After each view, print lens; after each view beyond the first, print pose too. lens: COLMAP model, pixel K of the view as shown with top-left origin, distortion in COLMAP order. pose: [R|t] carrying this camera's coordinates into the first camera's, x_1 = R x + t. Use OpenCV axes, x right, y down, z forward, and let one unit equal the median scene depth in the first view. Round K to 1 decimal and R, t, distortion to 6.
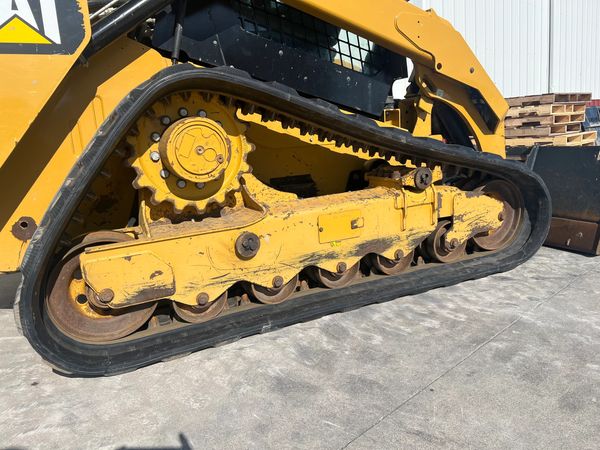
lens RADIAL K [[455.0, 0, 306.0], [0, 455.0, 237.1], [0, 0, 1]] dist [0.003998, -0.024659]
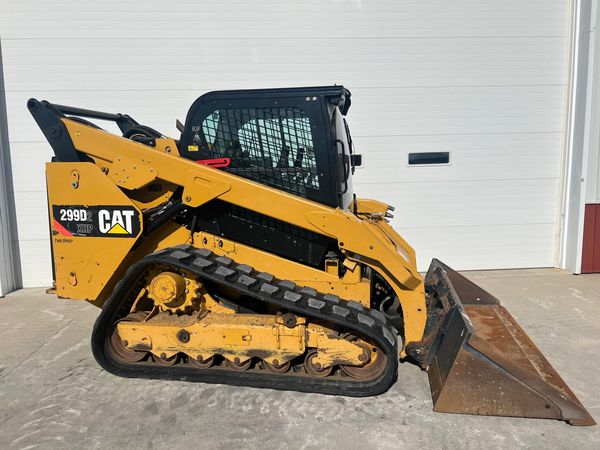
lens RADIAL K [[474.4, 0, 300.0], [0, 474.4, 225.0], [0, 0, 1]] dist [-0.005088, -0.010609]
pose [[0.784994, 0.135579, -0.604486, 1.377573], [-0.167323, 0.985895, 0.003837, -0.522571], [0.596479, 0.098133, 0.796607, -0.386385]]
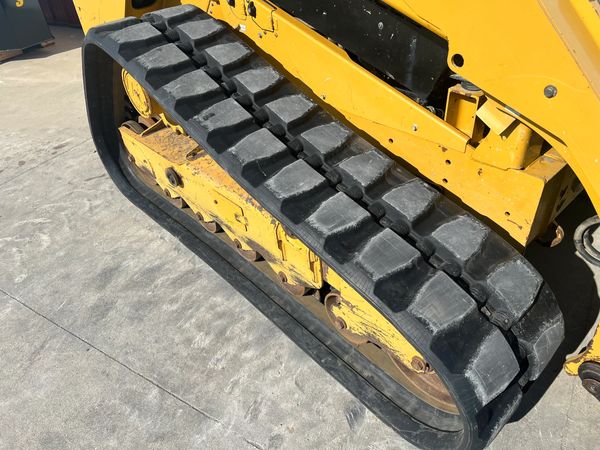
lens RADIAL K [[455.0, 0, 306.0], [0, 455.0, 237.1], [0, 0, 1]] dist [0.003998, -0.024659]
pose [[0.288007, 0.641989, -0.710565, 0.868198], [-0.170552, 0.764529, 0.621617, -0.622913], [0.942318, -0.057842, 0.329682, 0.854986]]
